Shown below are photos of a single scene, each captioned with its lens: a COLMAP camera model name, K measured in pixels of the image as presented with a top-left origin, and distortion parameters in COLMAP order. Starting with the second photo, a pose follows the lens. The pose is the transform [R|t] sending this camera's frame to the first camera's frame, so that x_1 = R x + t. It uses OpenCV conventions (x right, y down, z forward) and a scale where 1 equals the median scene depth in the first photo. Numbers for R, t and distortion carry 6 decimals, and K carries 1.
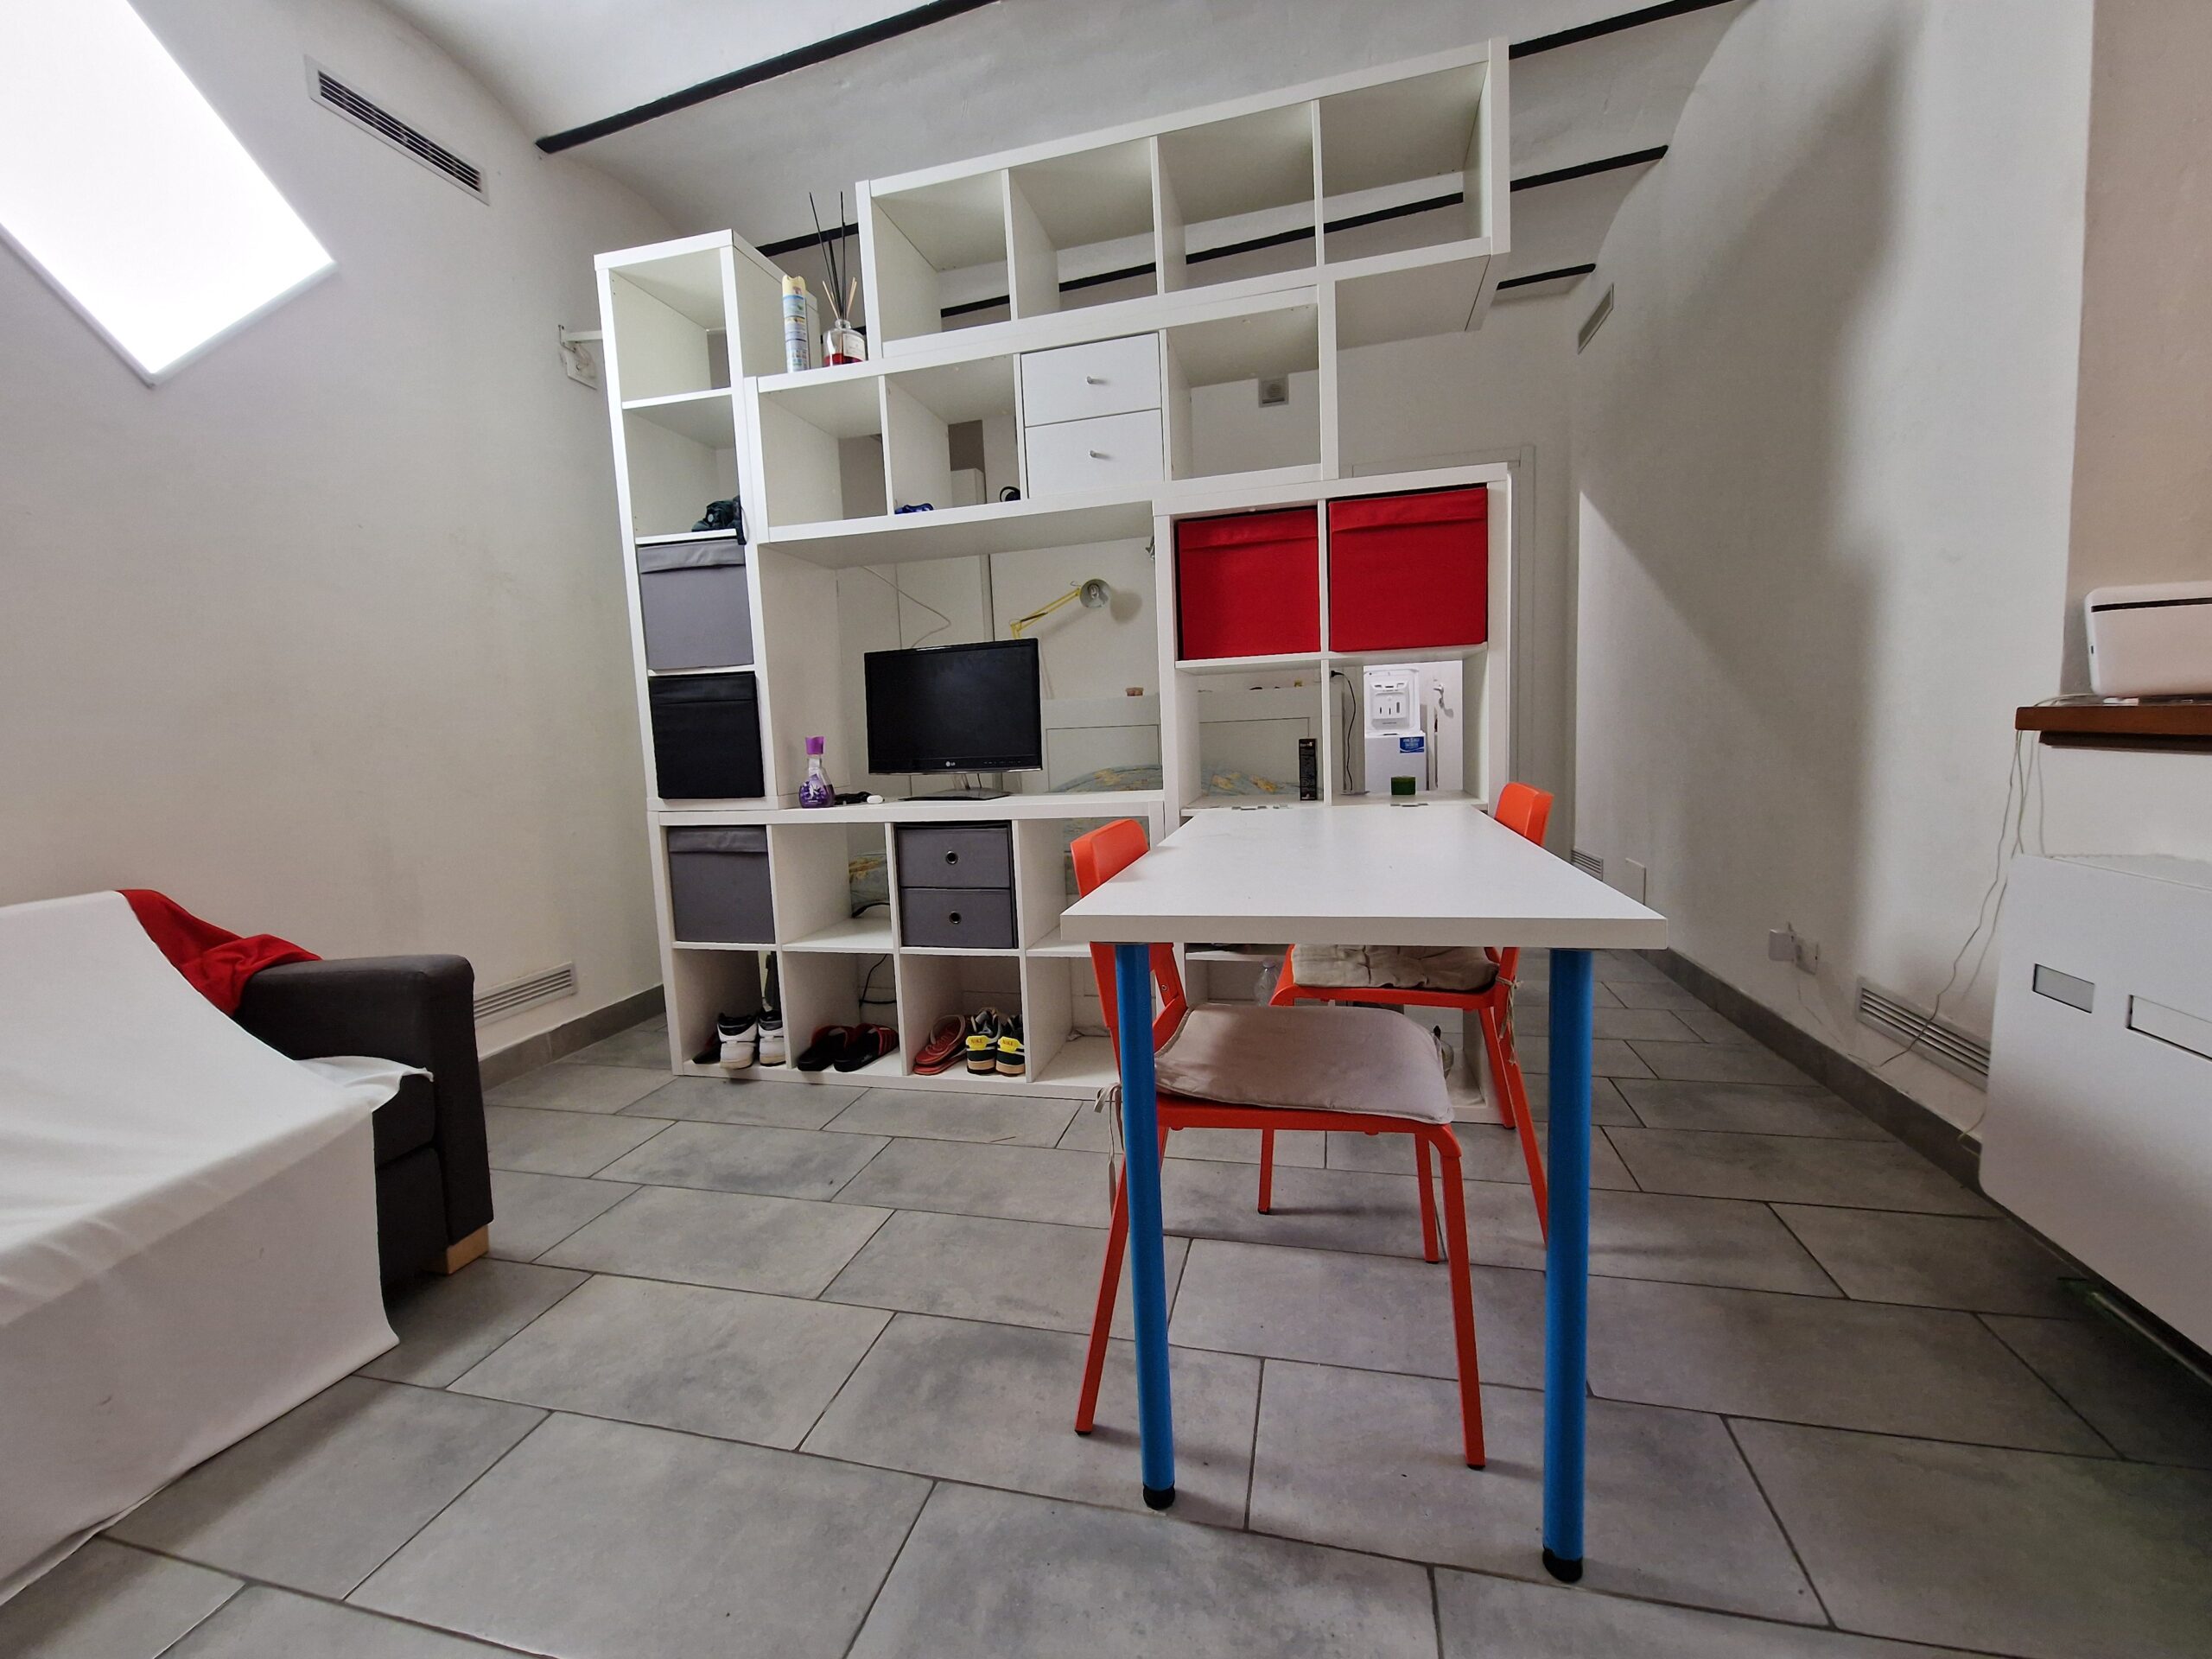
lens RADIAL K [[908.3, 0, 1103.5], [0, 908.3, 825.6], [0, 0, 1]] dist [0.003398, -0.003021]
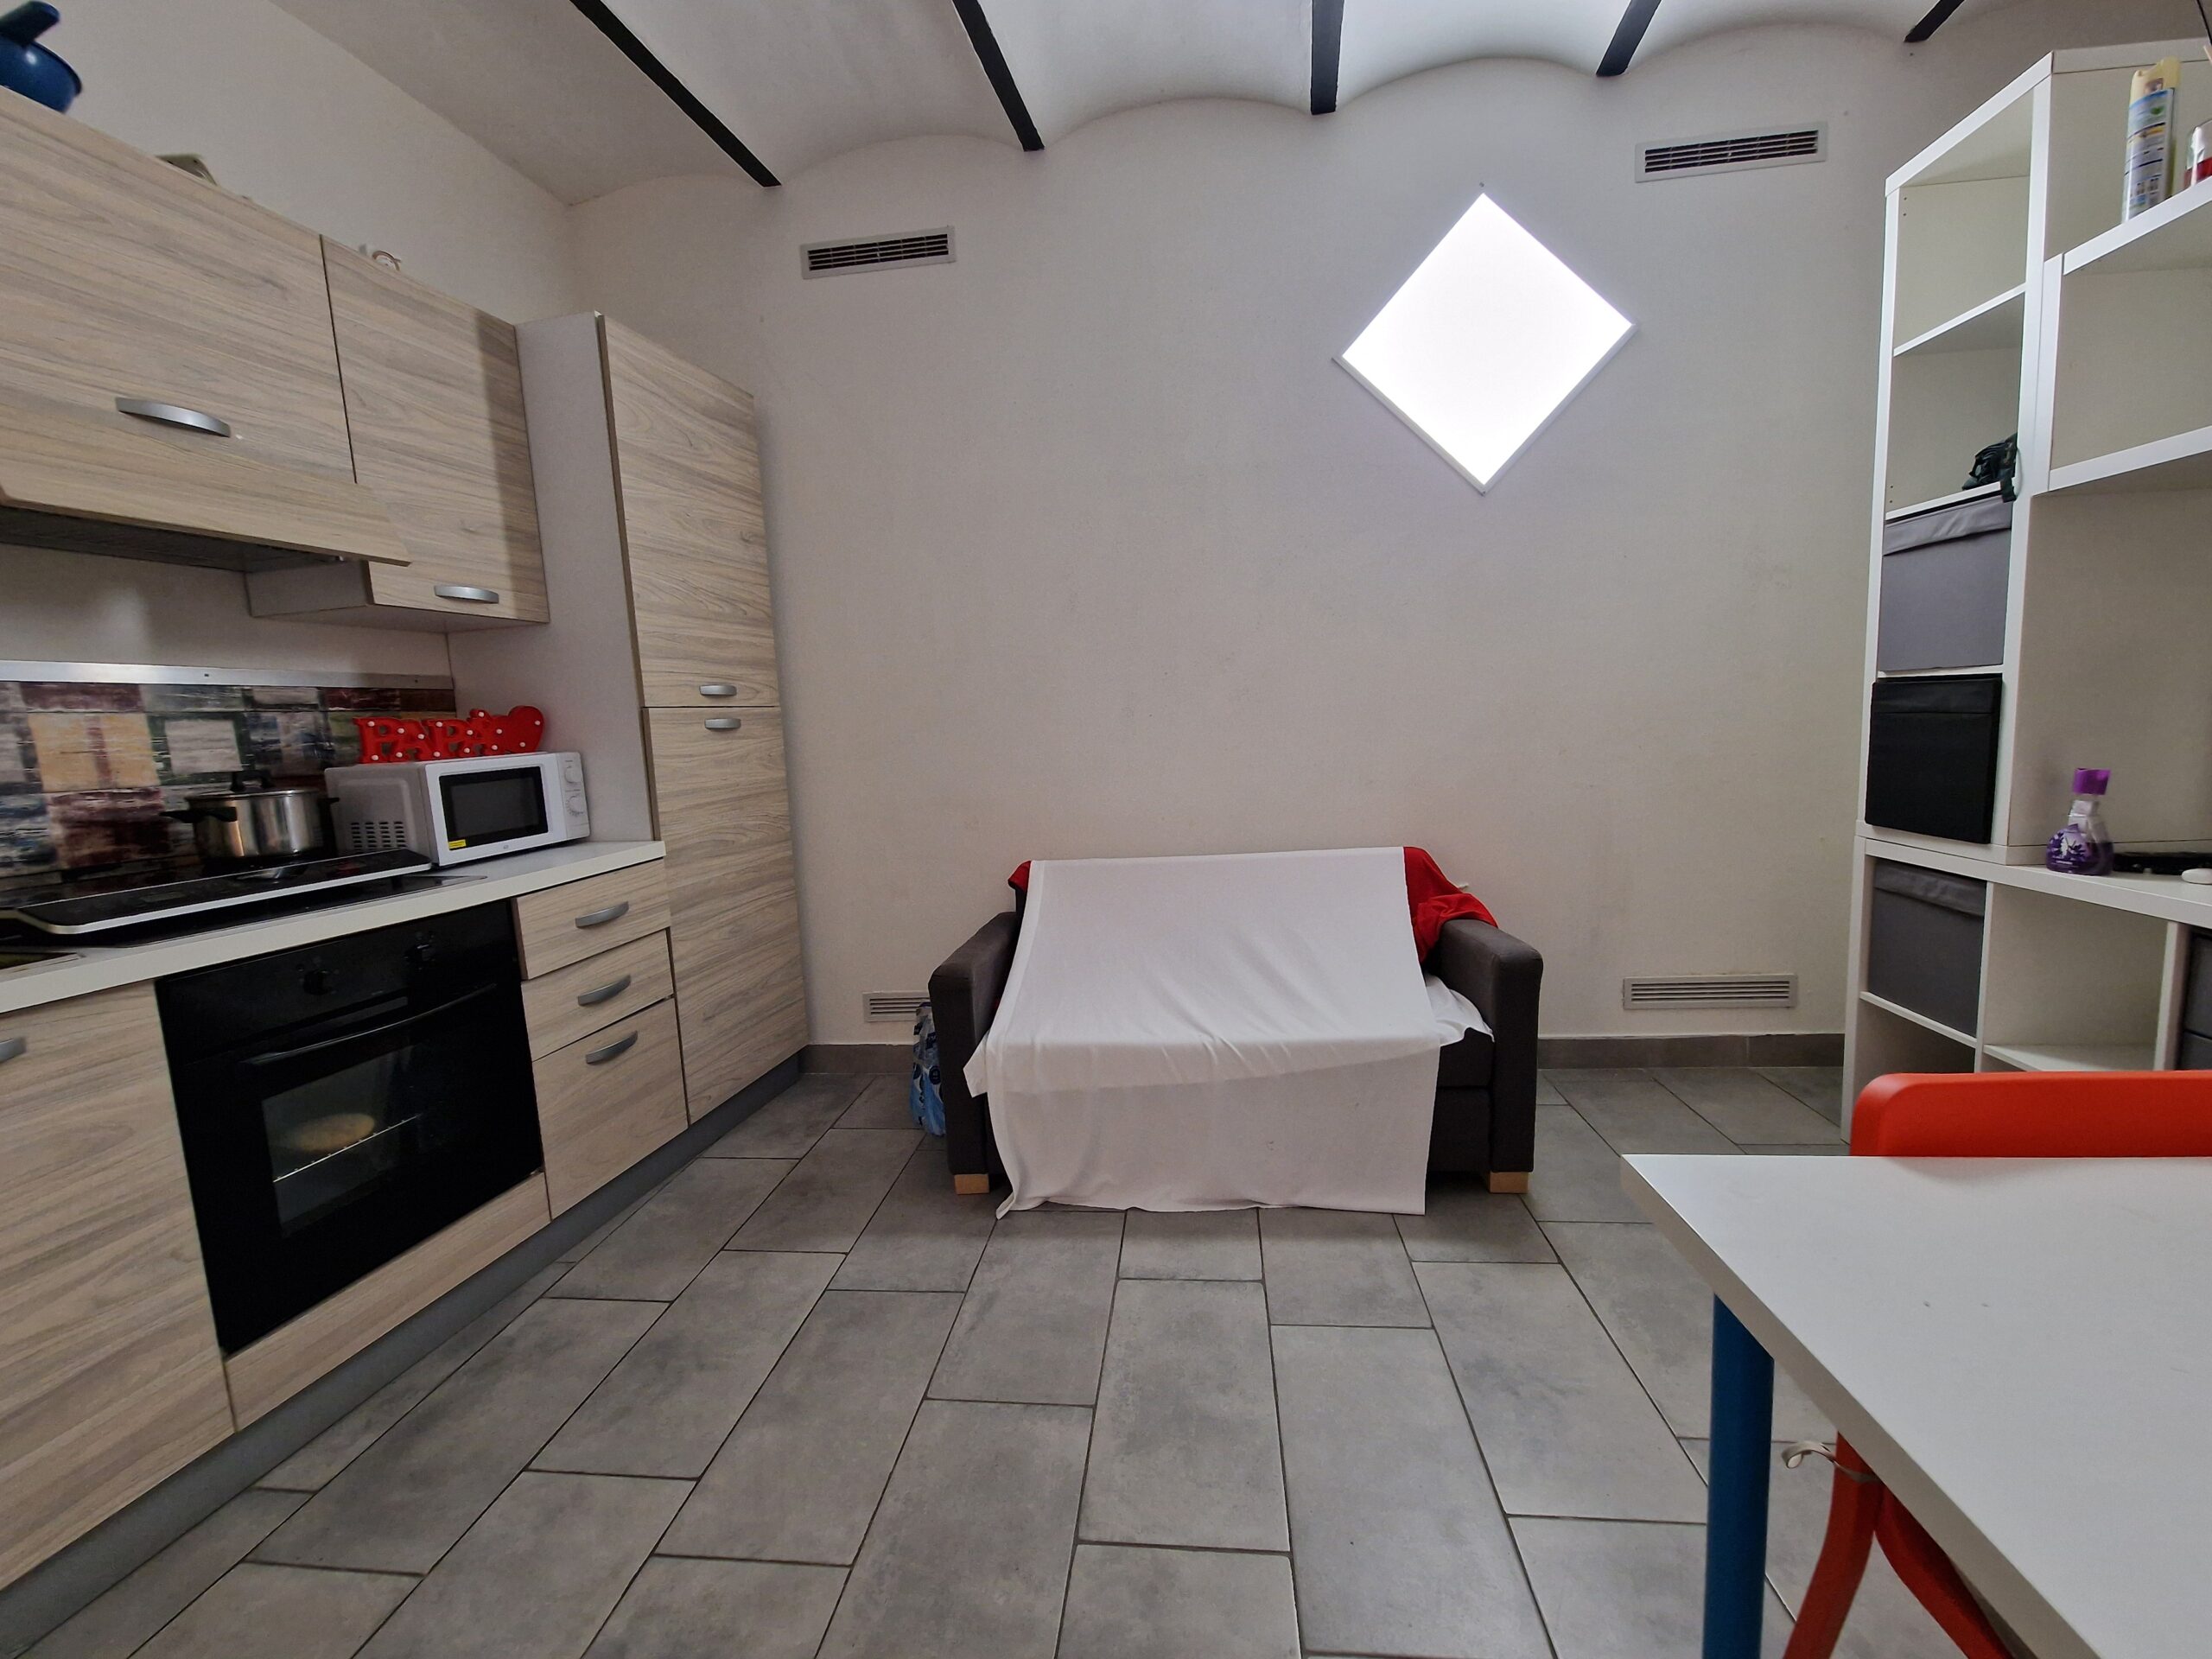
lens RADIAL K [[908.3, 0, 1102.4], [0, 908.3, 824.3], [0, 0, 1]] dist [0.003398, -0.003021]
pose [[0.132701, 0.150658, -0.979639, 0.304755], [-0.061352, 0.987733, 0.143592, -0.131920], [0.989255, 0.041048, 0.140317, 0.218941]]
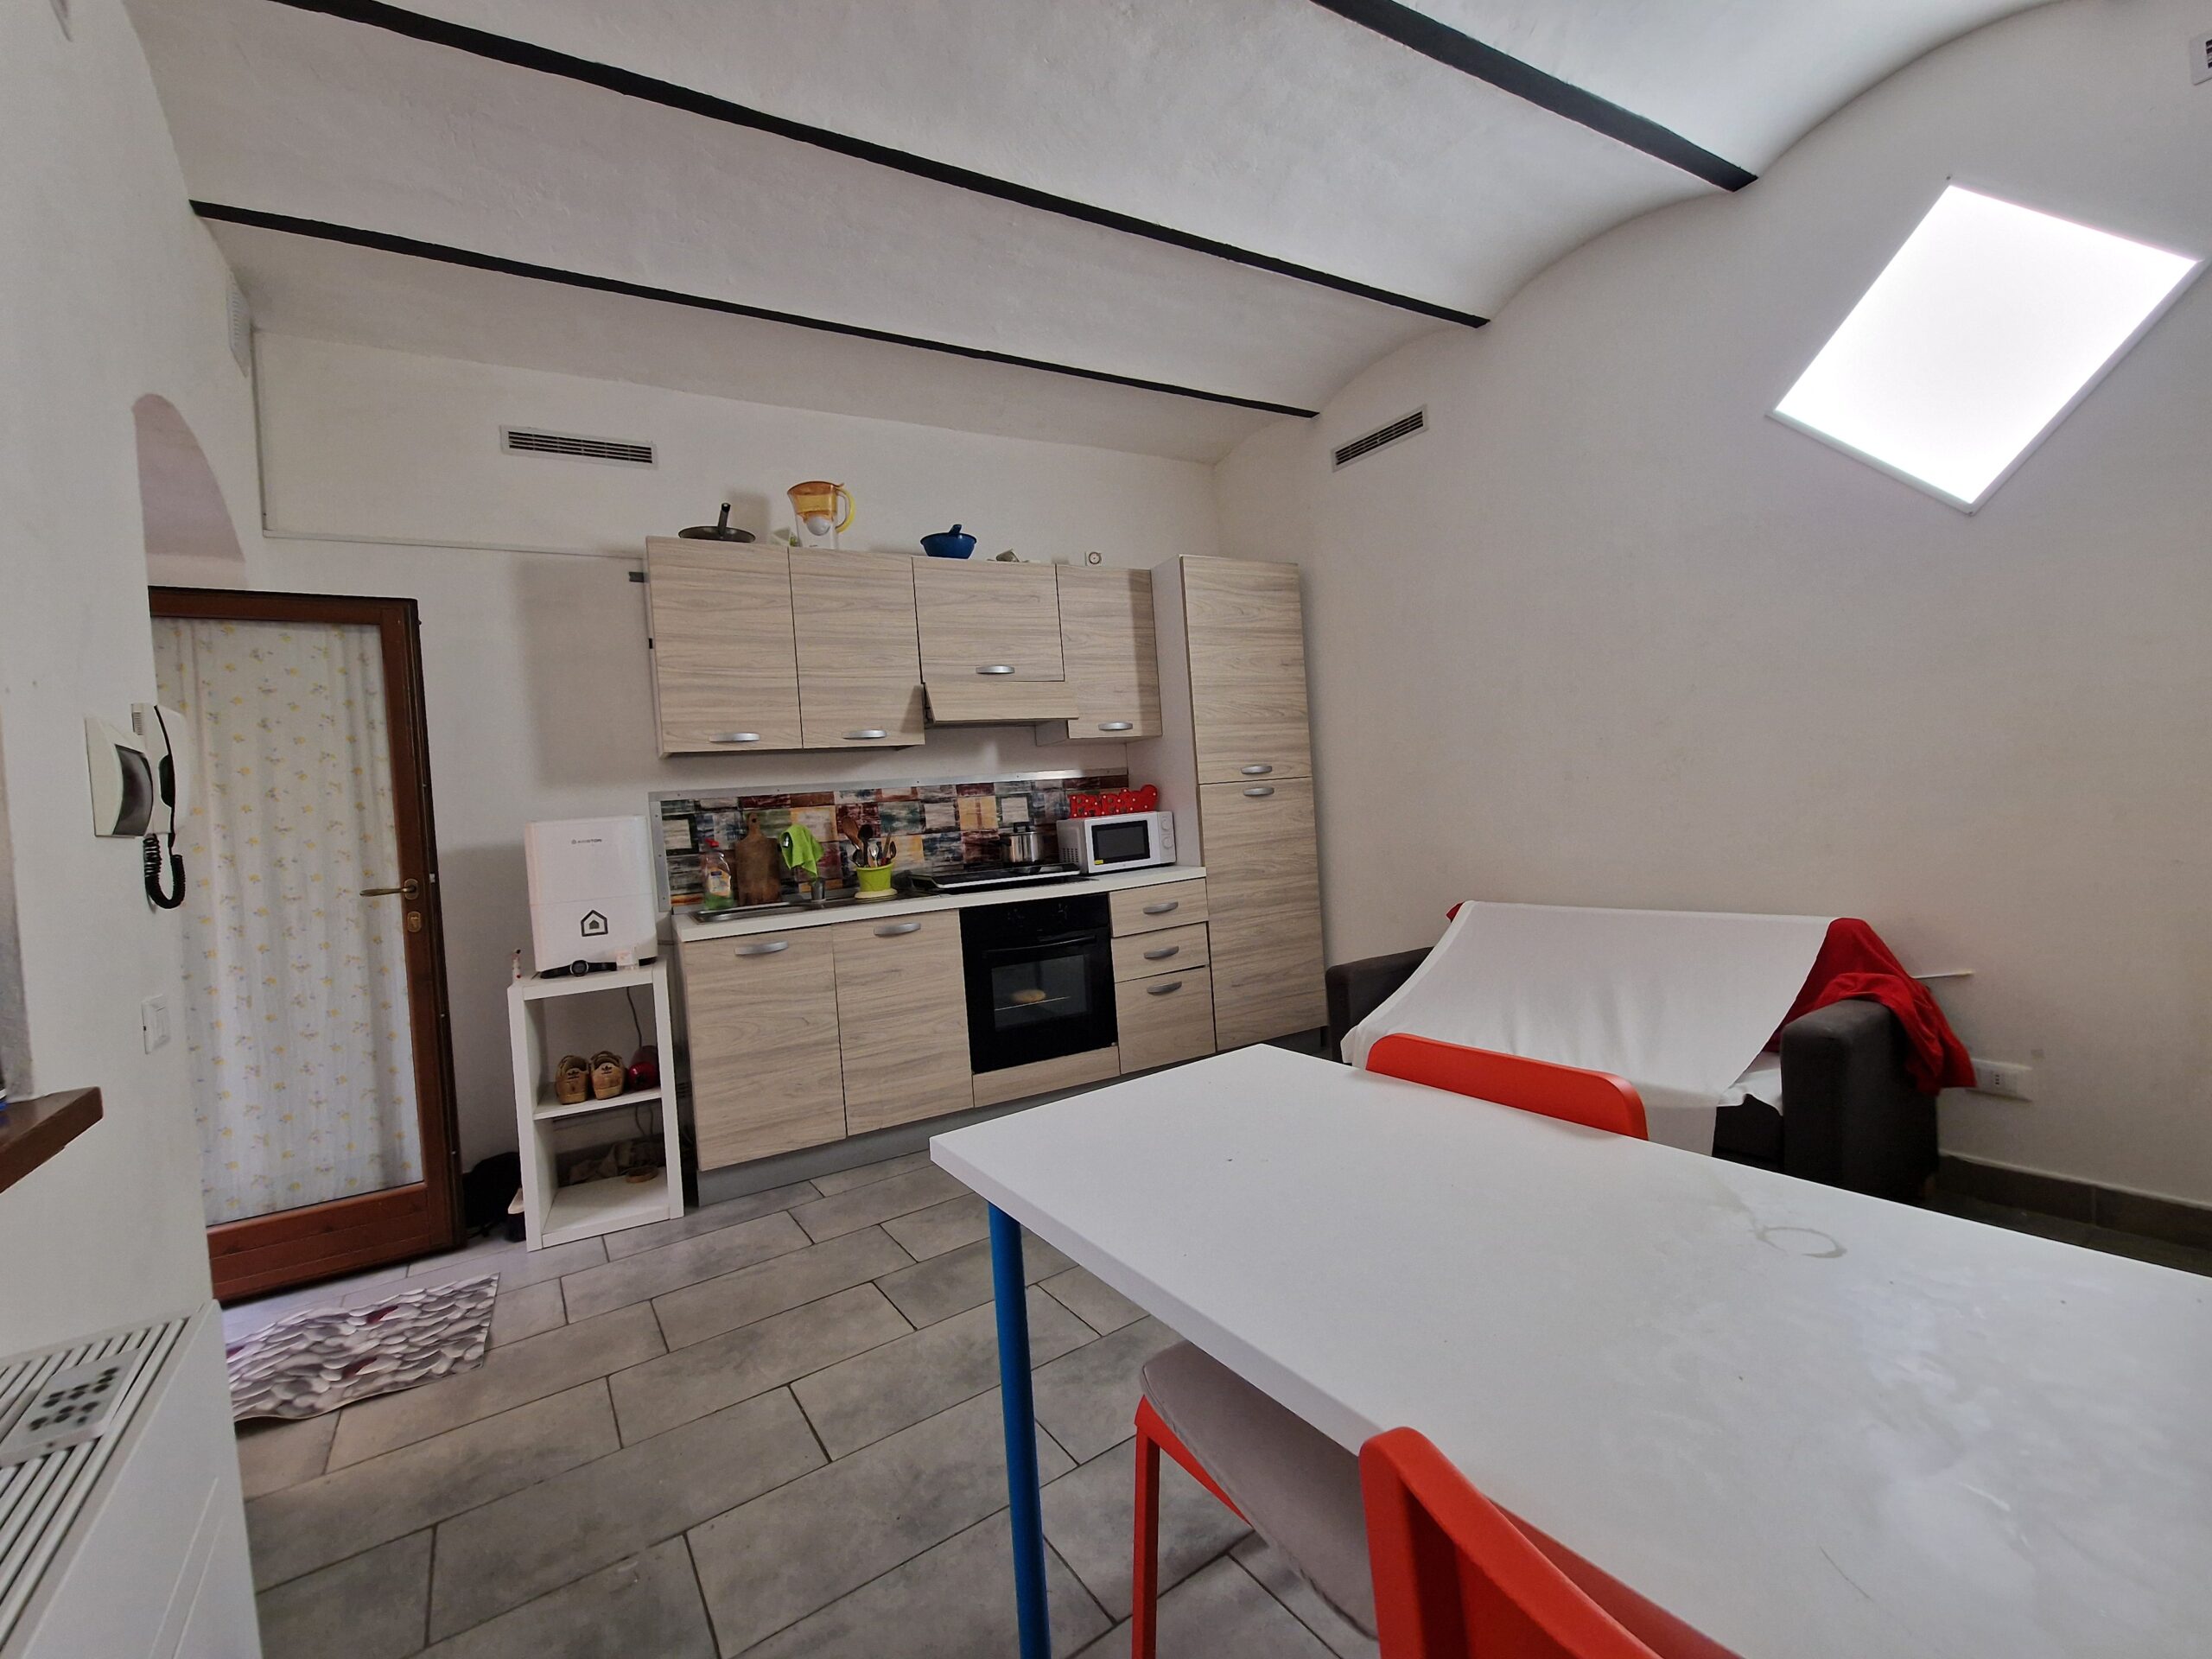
lens RADIAL K [[908.3, 0, 1100.4], [0, 908.3, 824.1], [0, 0, 1]] dist [0.003398, -0.003021]
pose [[-0.664579, 0.104387, -0.739891, 0.601936], [0.020830, 0.992397, 0.121301, -0.225768], [0.746928, 0.065202, -0.661700, 0.881553]]
